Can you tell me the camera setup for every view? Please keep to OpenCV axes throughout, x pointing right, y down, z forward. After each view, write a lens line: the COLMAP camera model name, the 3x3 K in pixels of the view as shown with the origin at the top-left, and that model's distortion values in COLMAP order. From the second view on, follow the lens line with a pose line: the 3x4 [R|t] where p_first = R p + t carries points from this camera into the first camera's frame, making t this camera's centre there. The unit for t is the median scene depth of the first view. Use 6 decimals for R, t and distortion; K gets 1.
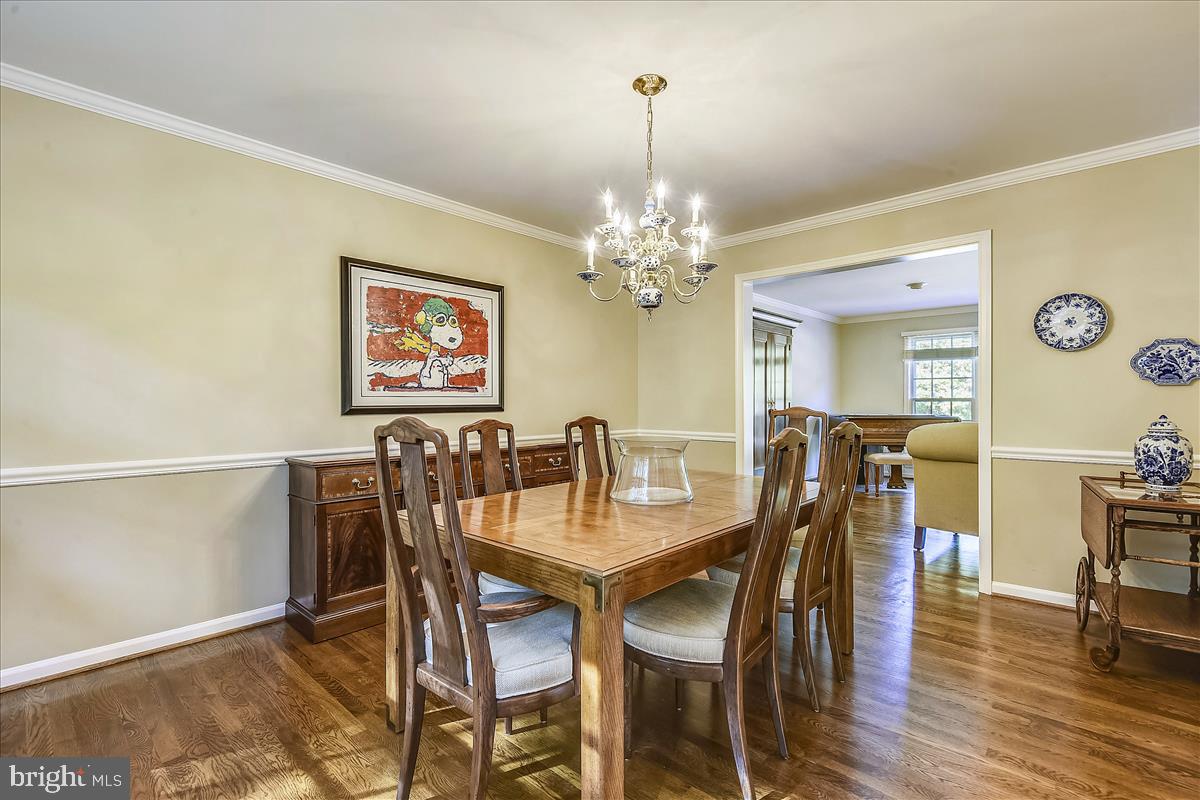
lens RADIAL K [[544.5, 0, 594.9], [0, 544.5, 397.9], [0, 0, 1]] dist [-0.000049, -0.004986]
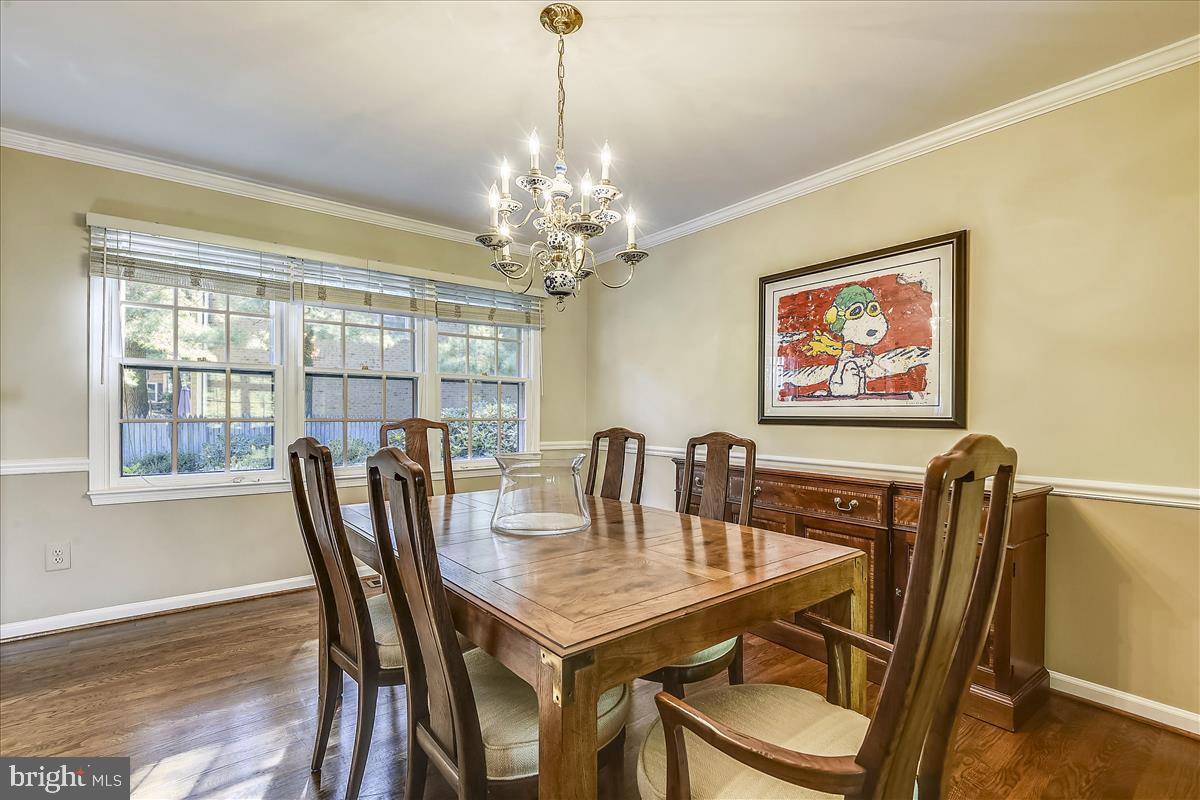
lens RADIAL K [[544.5, 0, 595.8], [0, 544.5, 411.4], [0, 0, 1]] dist [-0.000049, -0.004986]
pose [[-0.178217, -0.001226, -0.983990, 0.594797], [-0.001956, 0.999998, -0.000892, 0.007137], [0.983989, 0.001766, -0.178219, 0.781597]]
